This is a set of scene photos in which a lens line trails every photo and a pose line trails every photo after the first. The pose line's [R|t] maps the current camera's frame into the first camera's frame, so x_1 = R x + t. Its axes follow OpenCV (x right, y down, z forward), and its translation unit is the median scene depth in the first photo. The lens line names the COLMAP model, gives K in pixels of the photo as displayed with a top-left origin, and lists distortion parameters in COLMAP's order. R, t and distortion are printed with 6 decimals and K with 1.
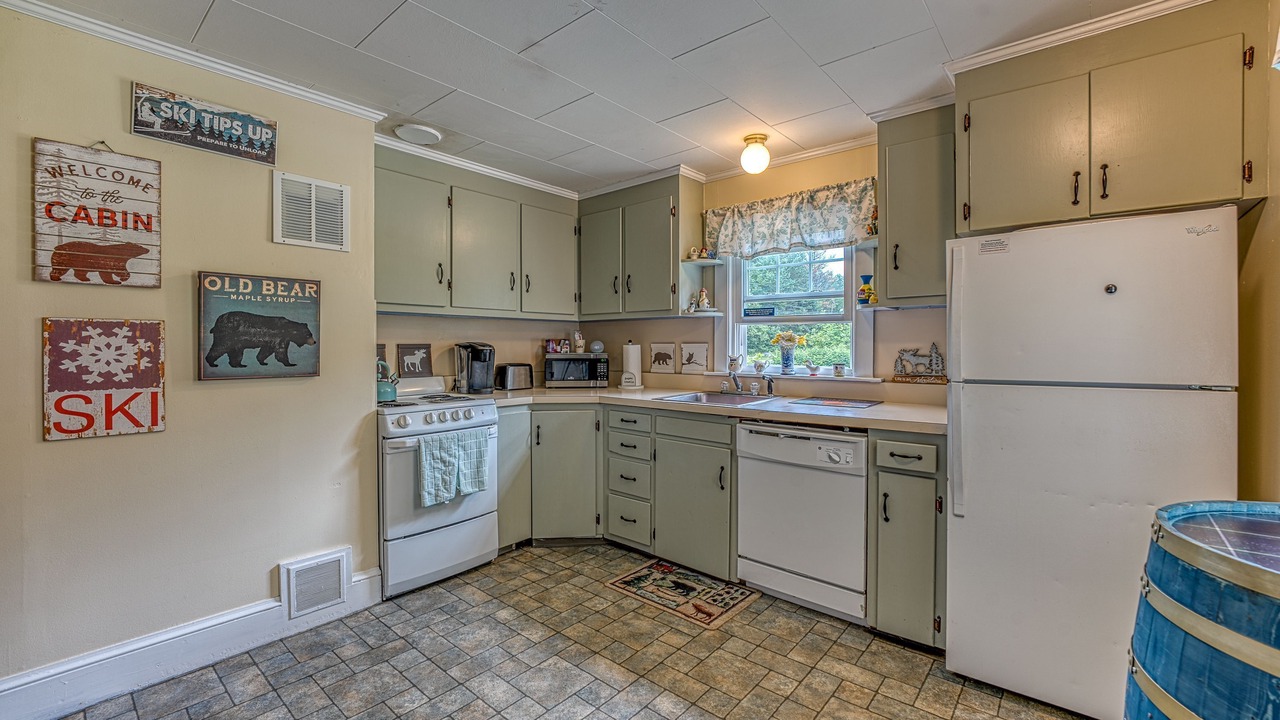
lens RADIAL K [[526.1, 0, 644.4], [0, 526.1, 350.3], [0, 0, 1]] dist [-0.016831, 0.000126]
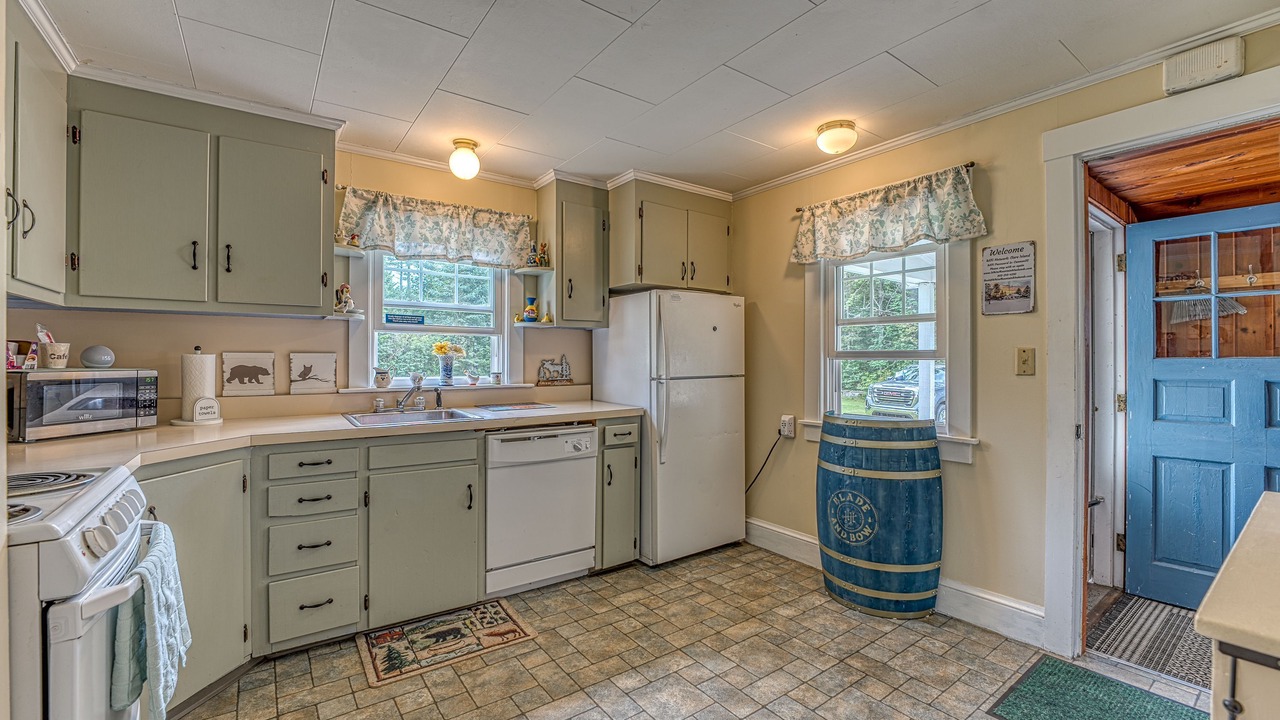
lens RADIAL K [[527.1, 0, 640.0], [0, 527.1, 360.0], [0, 0, 1]] dist [-0.021811, 0.000007]
pose [[0.241614, -0.000544, 0.970372, -0.679376], [0.007462, 0.999971, -0.001298, 0.002273], [-0.970344, 0.007554, 0.241611, 0.470790]]
